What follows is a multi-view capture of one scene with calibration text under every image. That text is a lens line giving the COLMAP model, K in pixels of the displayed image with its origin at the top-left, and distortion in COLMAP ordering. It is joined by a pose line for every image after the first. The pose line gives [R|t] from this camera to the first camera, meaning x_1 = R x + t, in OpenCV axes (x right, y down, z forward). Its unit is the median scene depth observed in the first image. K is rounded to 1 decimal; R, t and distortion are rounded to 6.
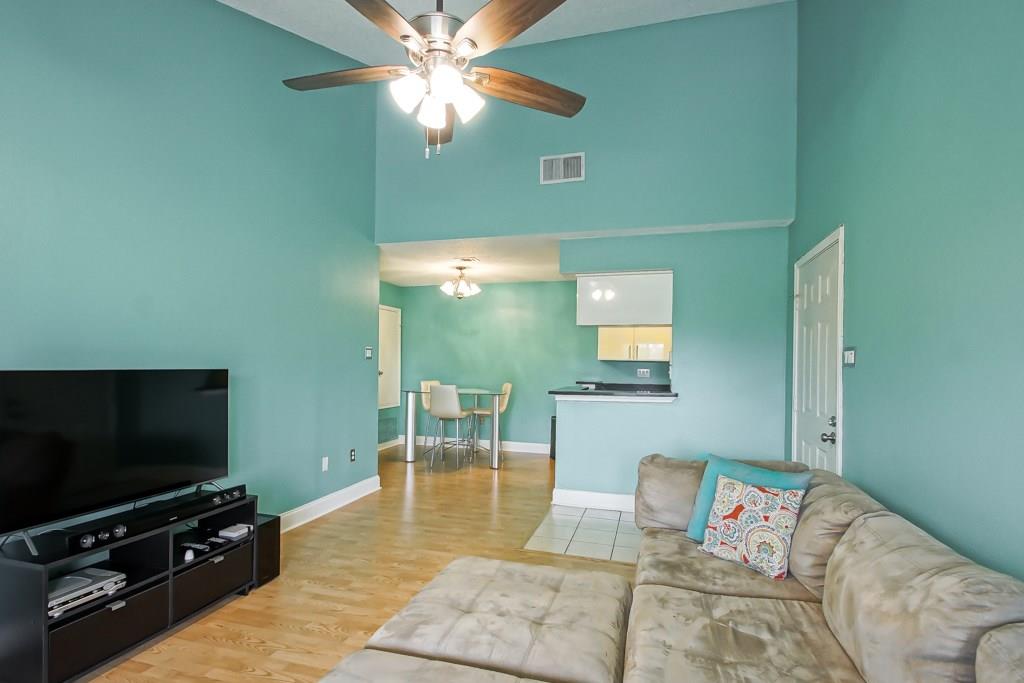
lens RADIAL K [[516.0, 0, 507.4], [0, 516.0, 355.6], [0, 0, 1]] dist [0.032405, 0.000258]
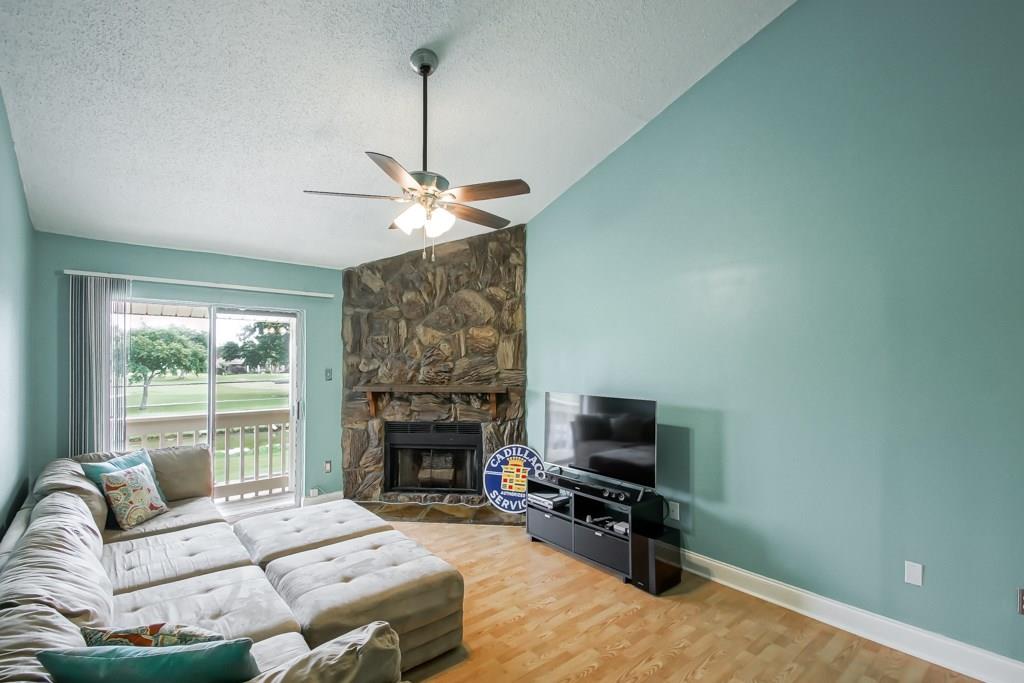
lens RADIAL K [[463.3, 0, 497.7], [0, 463.3, 360.8], [0, 0, 1]] dist [0.016710, -0.000356]
pose [[-0.569576, -0.006555, -0.821912, 0.580188], [0.005136, 0.999920, -0.011534, -0.058882], [0.821923, -0.010791, -0.569497, 1.368445]]
